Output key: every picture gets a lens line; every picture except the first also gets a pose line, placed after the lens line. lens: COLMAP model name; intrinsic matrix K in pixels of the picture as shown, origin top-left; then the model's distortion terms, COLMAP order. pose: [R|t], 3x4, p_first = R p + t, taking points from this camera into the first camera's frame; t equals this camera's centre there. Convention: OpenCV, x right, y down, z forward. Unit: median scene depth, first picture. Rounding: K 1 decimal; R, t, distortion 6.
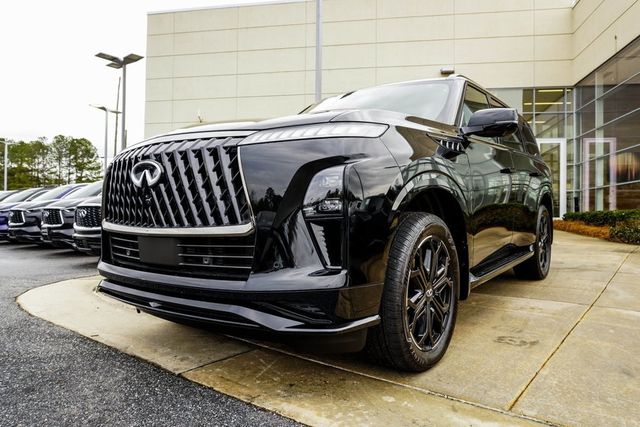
lens RADIAL K [[435.8, 0, 320.0], [0, 435.8, 213.5], [0, 0, 1]] dist [-0.003093, 0.000985]
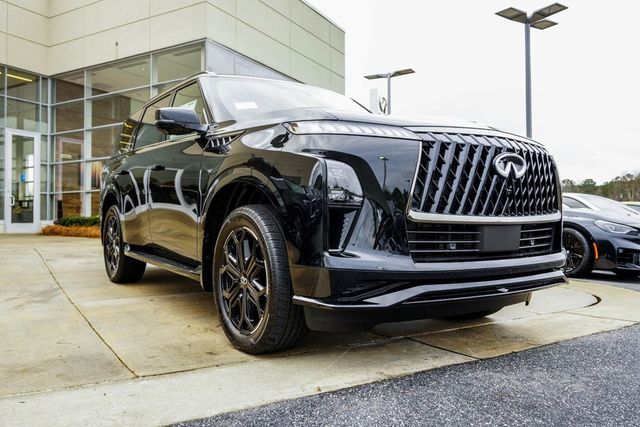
lens RADIAL K [[497.7, 0, 320.0], [0, 497.7, 213.5], [0, 0, 1]] dist [0.010314, 0.005594]
pose [[0.317542, 0.013028, 0.948155, -0.249415], [0.001435, 0.999898, -0.014219, 0.006198], [-0.948243, 0.005876, 0.317491, 0.155595]]
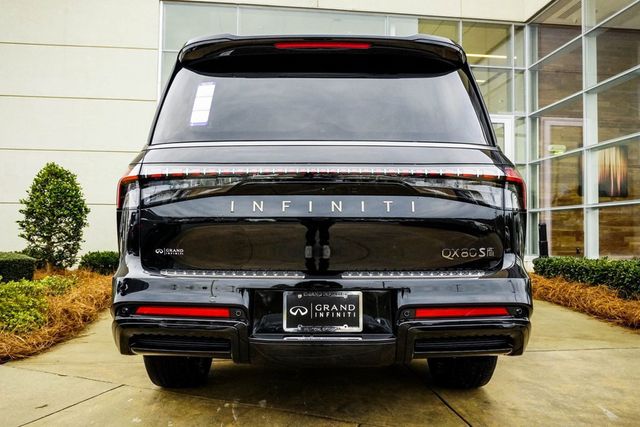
lens RADIAL K [[507.8, 0, 320.0], [0, 507.8, 213.5], [0, 0, 1]] dist [-0.039075, 0.005649]
pose [[0.957624, 0.017826, 0.287468, 0.170608], [-0.006606, 0.999180, -0.039954, -0.024637], [-0.287945, 0.036362, 0.956956, 0.532152]]
